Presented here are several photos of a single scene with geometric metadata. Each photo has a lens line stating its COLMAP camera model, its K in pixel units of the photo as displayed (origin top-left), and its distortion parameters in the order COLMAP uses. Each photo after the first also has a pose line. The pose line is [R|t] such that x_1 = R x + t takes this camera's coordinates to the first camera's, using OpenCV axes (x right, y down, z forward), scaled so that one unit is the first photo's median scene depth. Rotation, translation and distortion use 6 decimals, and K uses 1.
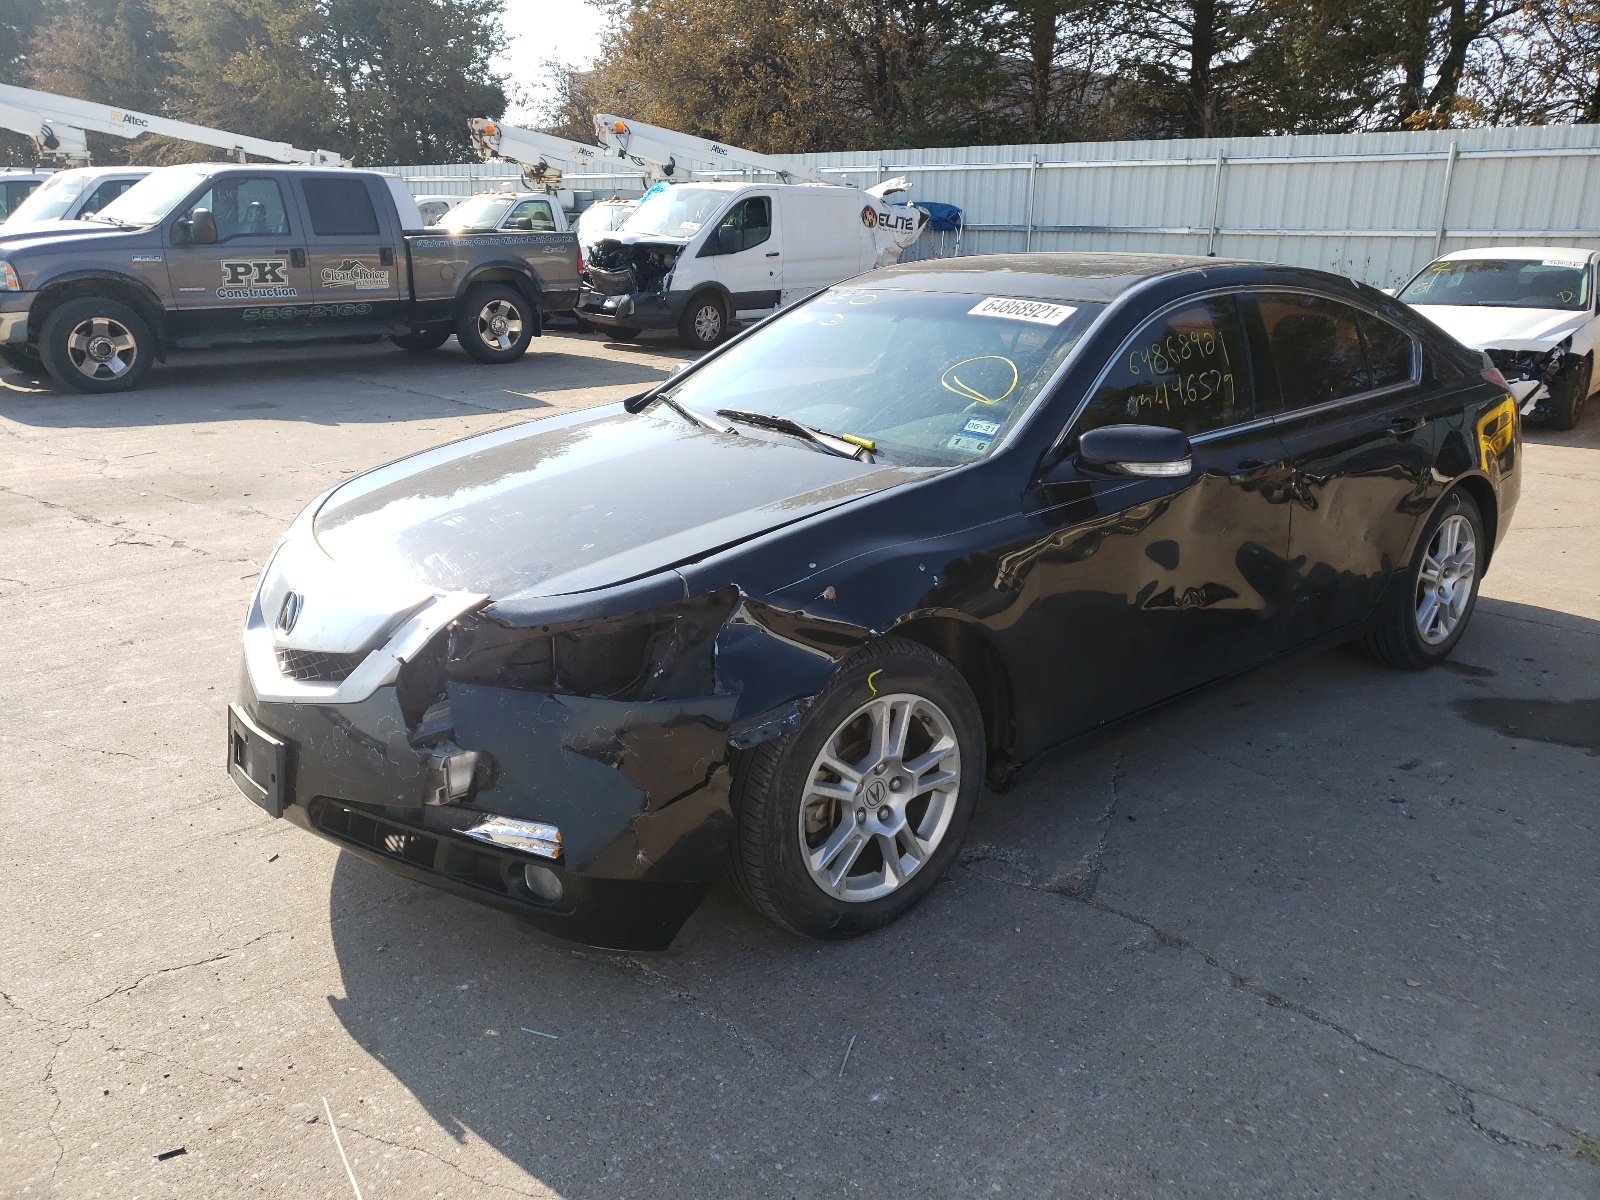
lens RADIAL K [[1149.6, 0, 800.0], [0, 1149.6, 600.0], [0, 0, 1]] dist [0.069980, -0.121470]
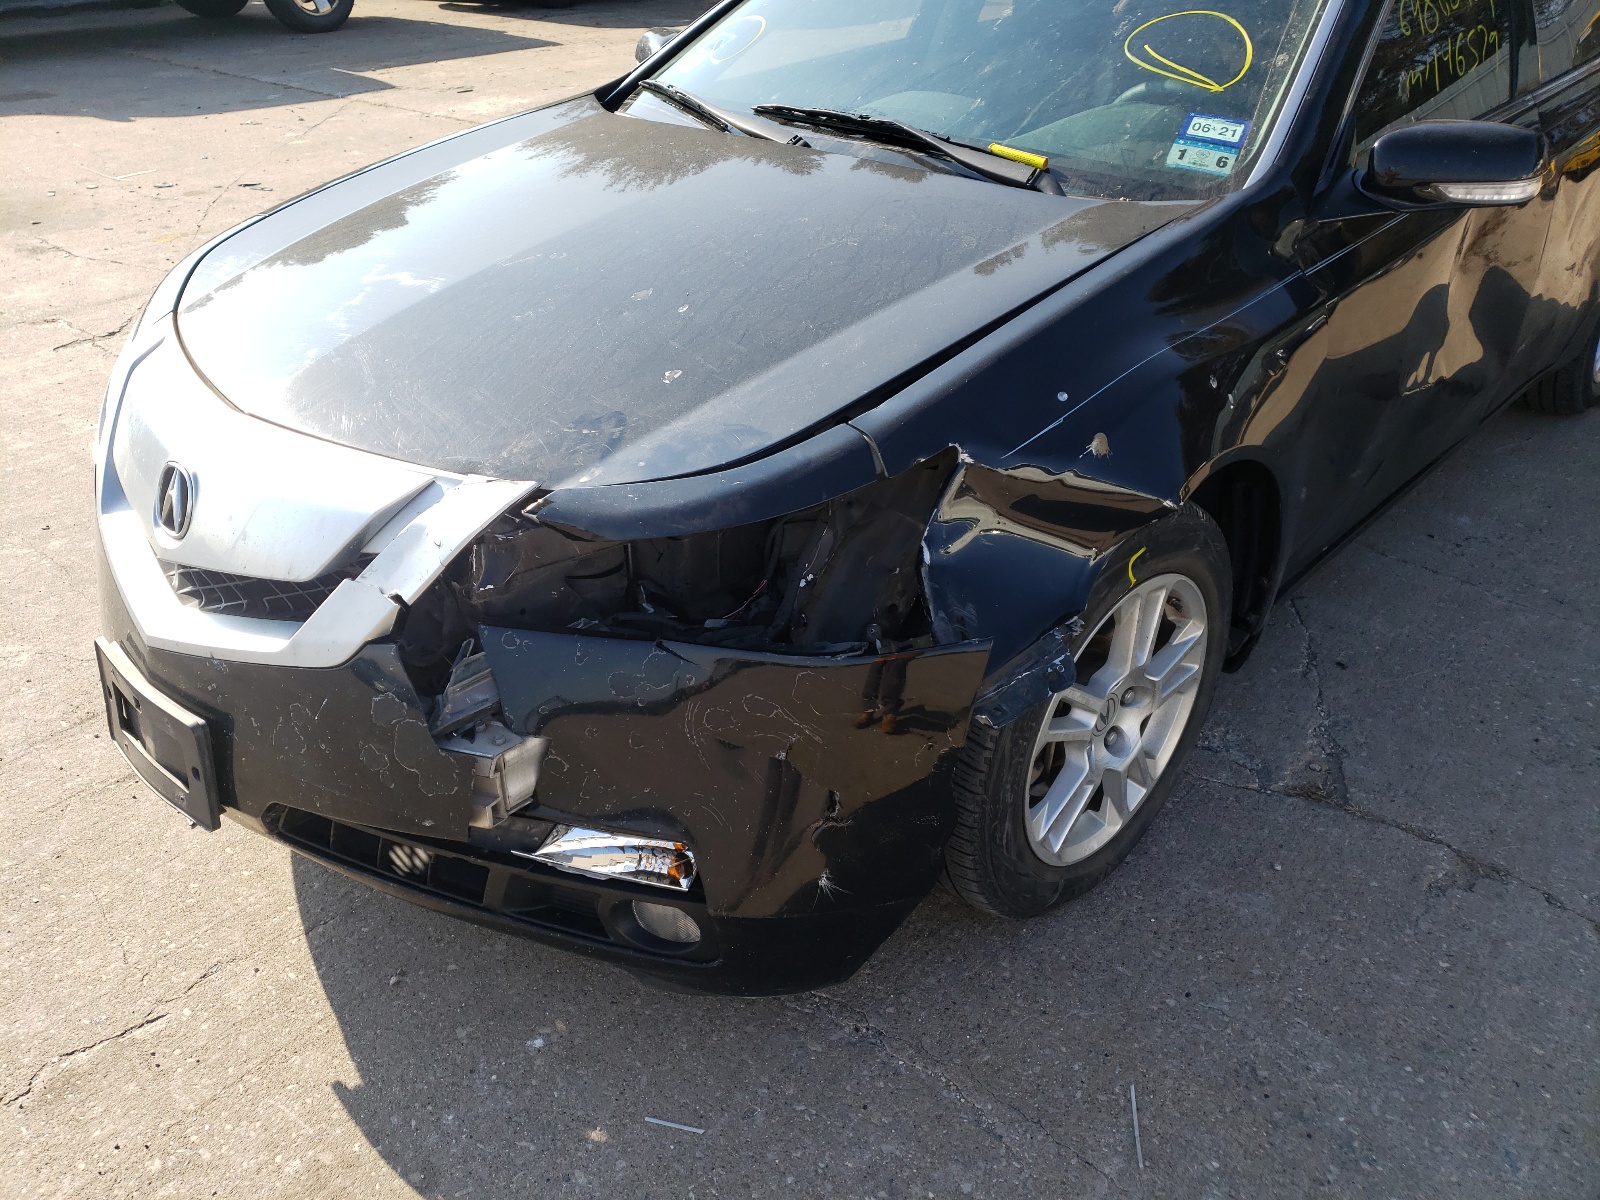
lens RADIAL K [[1210.4, 0, 800.0], [0, 1210.4, 600.0], [0, 0, 1]] dist [0.035223, -0.043865]
pose [[0.994681, -0.061111, 0.082919, -0.174940], [0.039550, 0.969877, 0.240362, -0.079054], [-0.095110, -0.235804, 0.967135, 0.349041]]
